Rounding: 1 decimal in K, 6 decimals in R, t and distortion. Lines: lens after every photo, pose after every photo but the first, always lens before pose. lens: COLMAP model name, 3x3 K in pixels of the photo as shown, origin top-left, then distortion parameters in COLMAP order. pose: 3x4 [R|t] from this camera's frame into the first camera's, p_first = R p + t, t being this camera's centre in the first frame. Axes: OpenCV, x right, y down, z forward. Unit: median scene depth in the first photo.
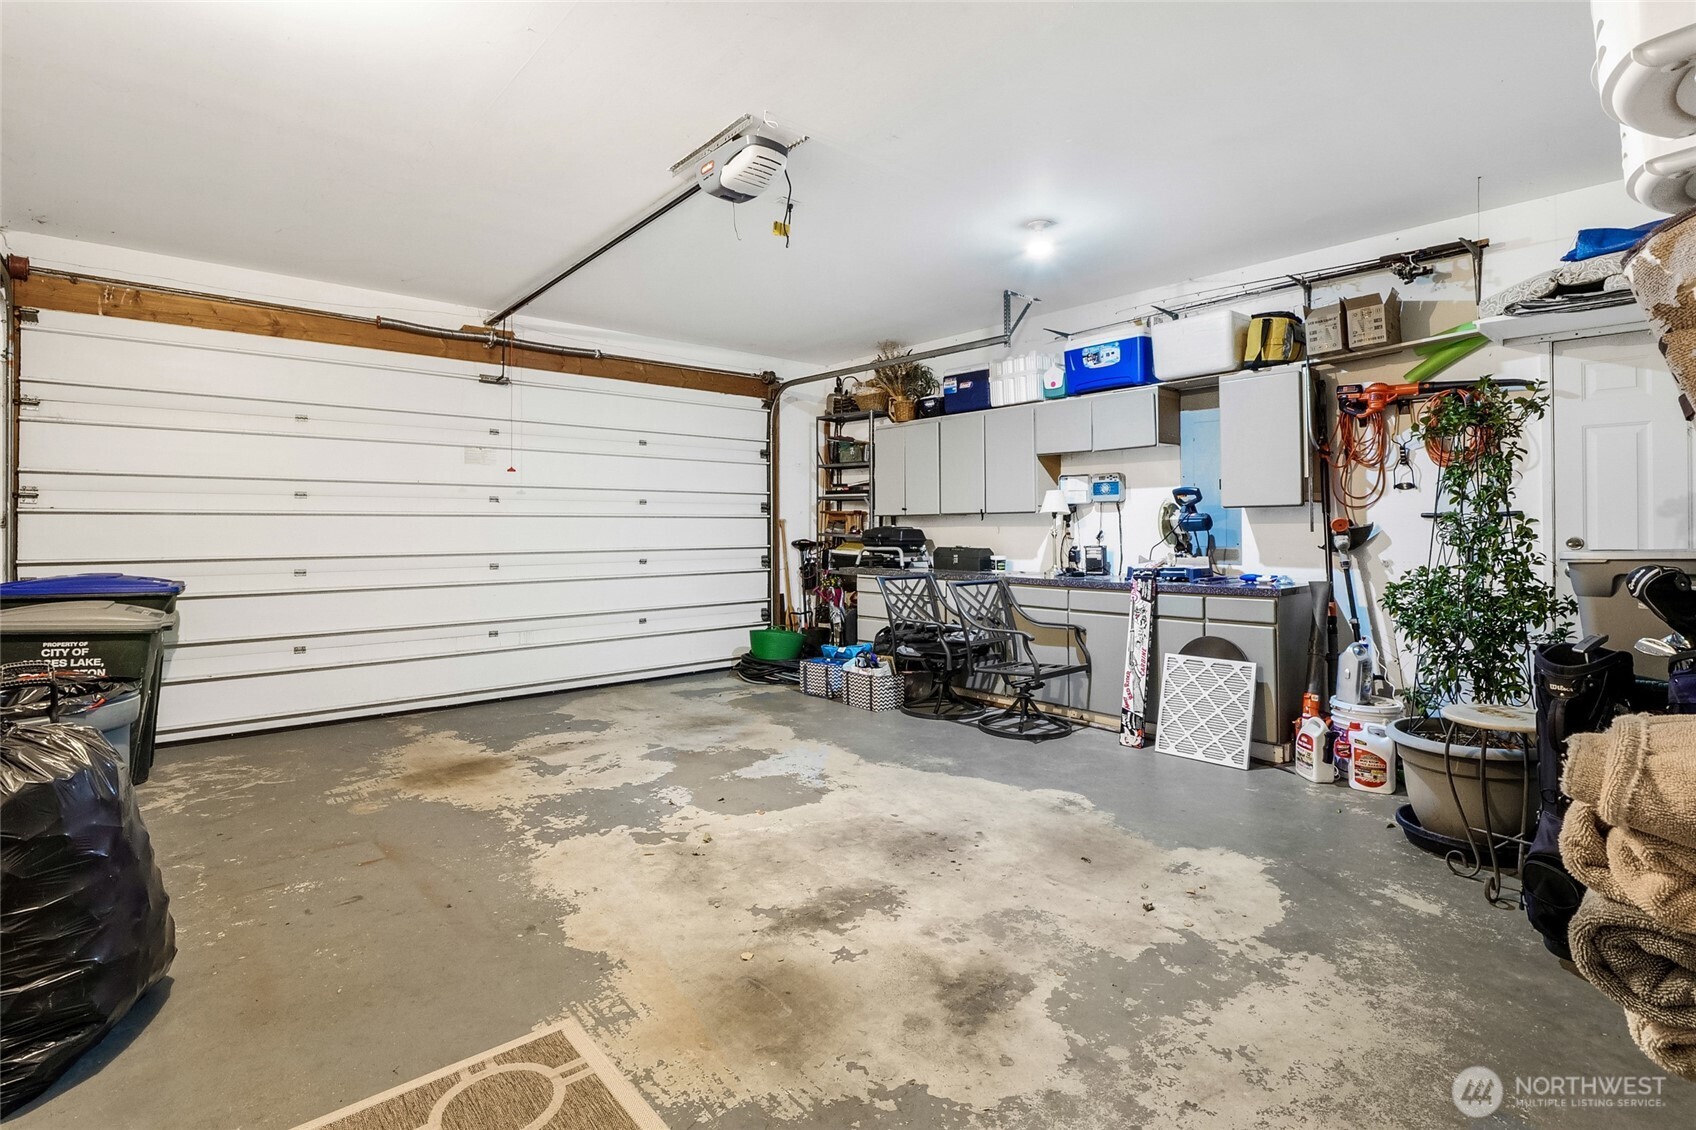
lens RADIAL K [[794.8, 0, 847.7], [0, 794.8, 550.4], [0, 0, 1]] dist [-0.012658, -0.000091]
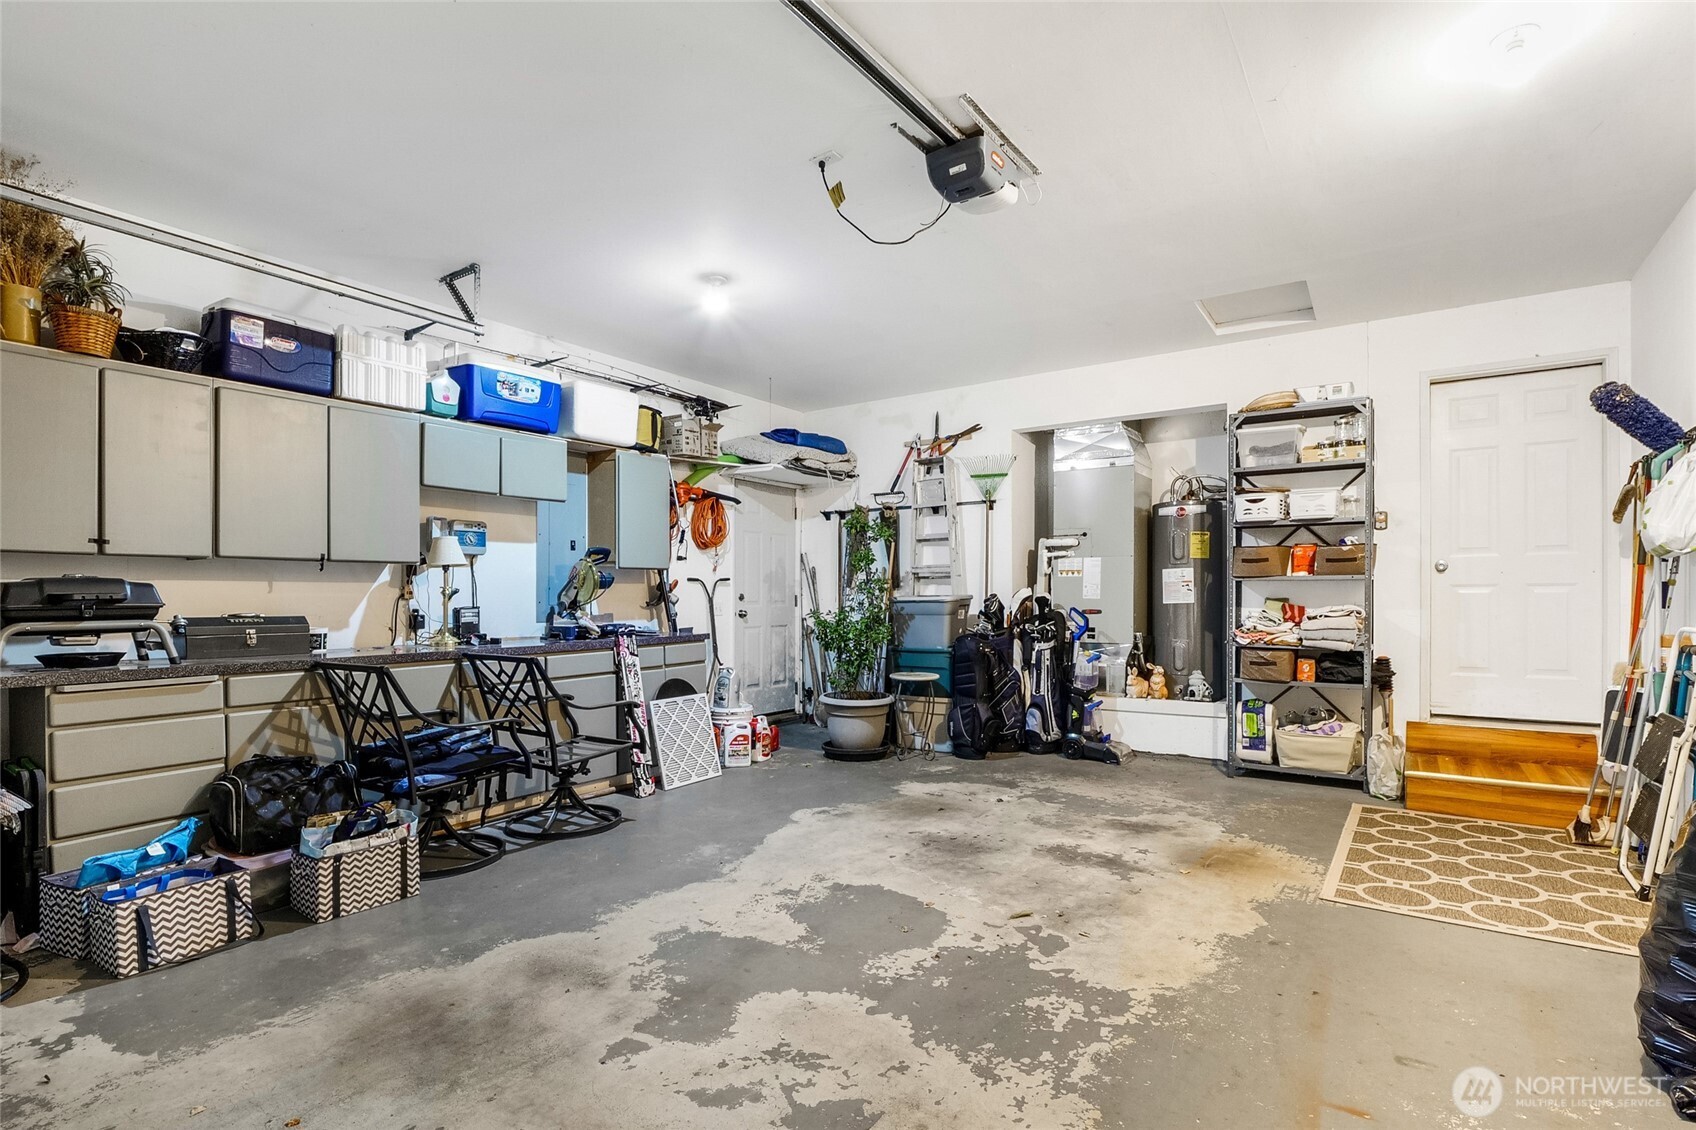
lens RADIAL K [[798.7, 0, 846.6], [0, 798.7, 624.8], [0, 0, 1]] dist [-0.001553, -0.000243]
pose [[-0.223897, -0.036387, 0.973933, -0.948388], [0.027815, 0.998657, 0.043705, -0.020315], [-0.974216, 0.036875, -0.222584, 1.287882]]
